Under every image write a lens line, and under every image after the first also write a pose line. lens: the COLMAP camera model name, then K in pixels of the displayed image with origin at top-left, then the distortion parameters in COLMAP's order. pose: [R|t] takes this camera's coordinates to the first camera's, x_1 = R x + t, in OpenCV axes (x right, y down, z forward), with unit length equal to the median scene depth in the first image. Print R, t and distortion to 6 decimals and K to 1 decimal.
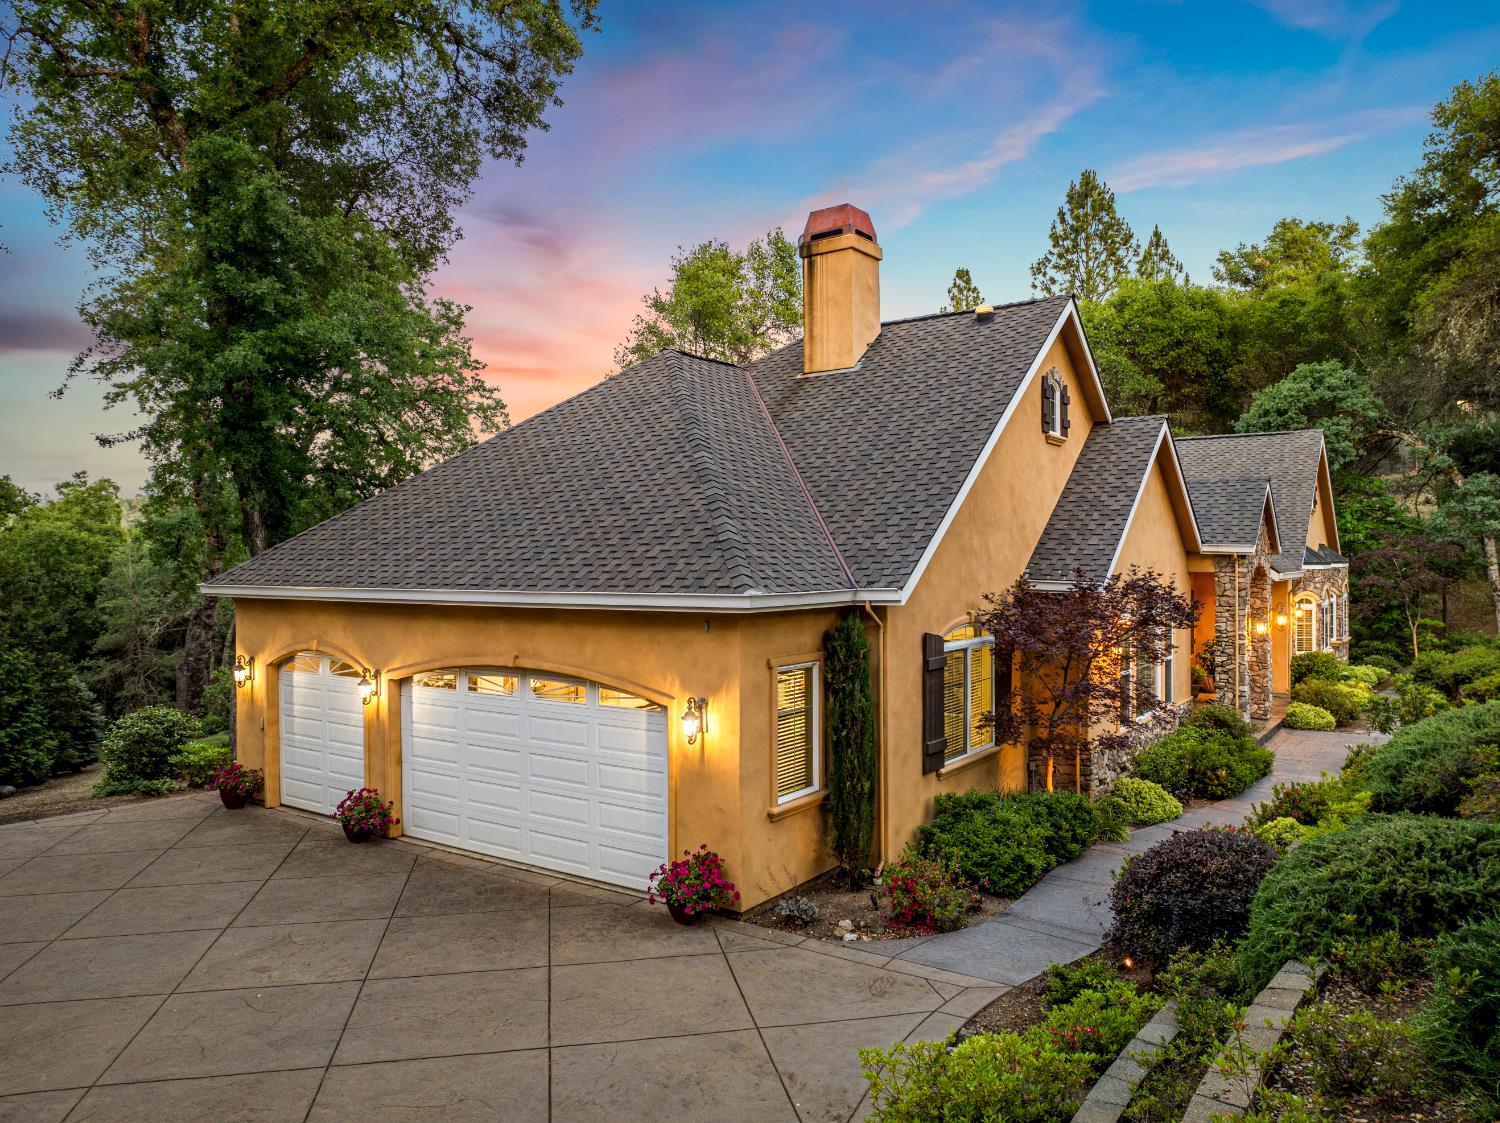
lens RADIAL K [[1065.0, 0, 750.0], [0, 1065.0, 561.5], [0, 0, 1]] dist [-0.045537, 0.001324]
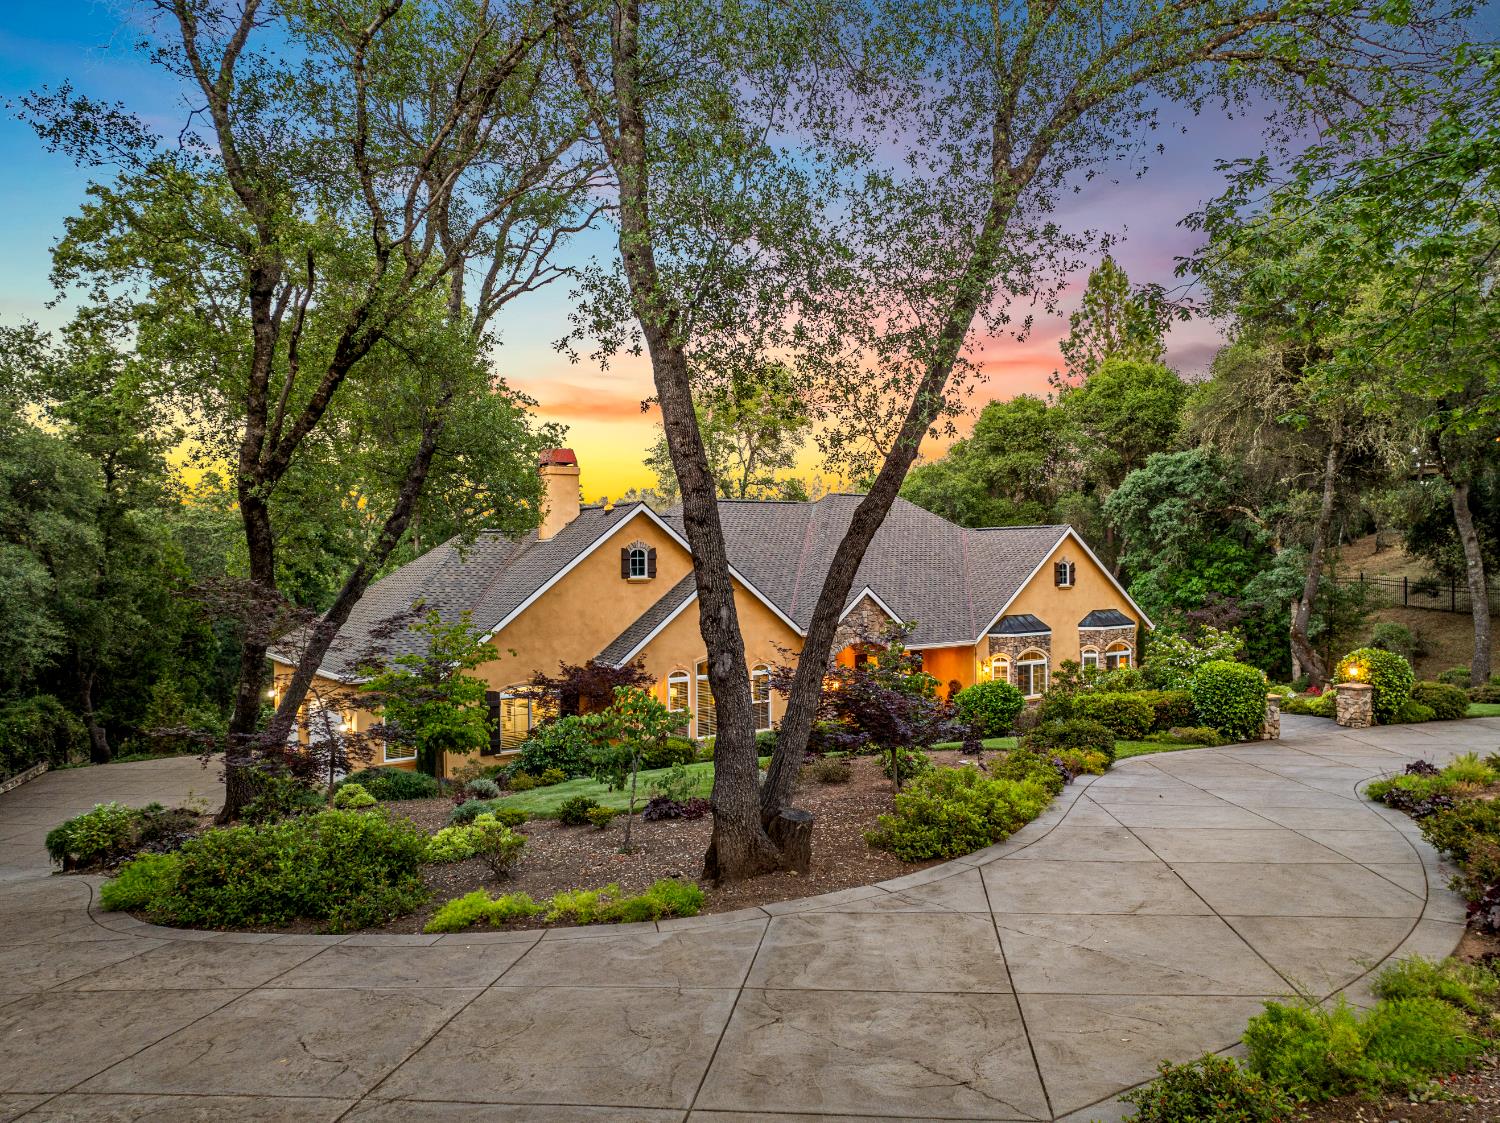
lens RADIAL K [[1065.0, 0, 750.0], [0, 1065.0, 561.5], [0, 0, 1]] dist [-0.045537, 0.001324]
pose [[0.944093, -0.005186, -0.329640, 1.142936], [0.006037, 0.999981, 0.001559, -0.159998], [0.329625, -0.003462, 0.944106, -0.701305]]
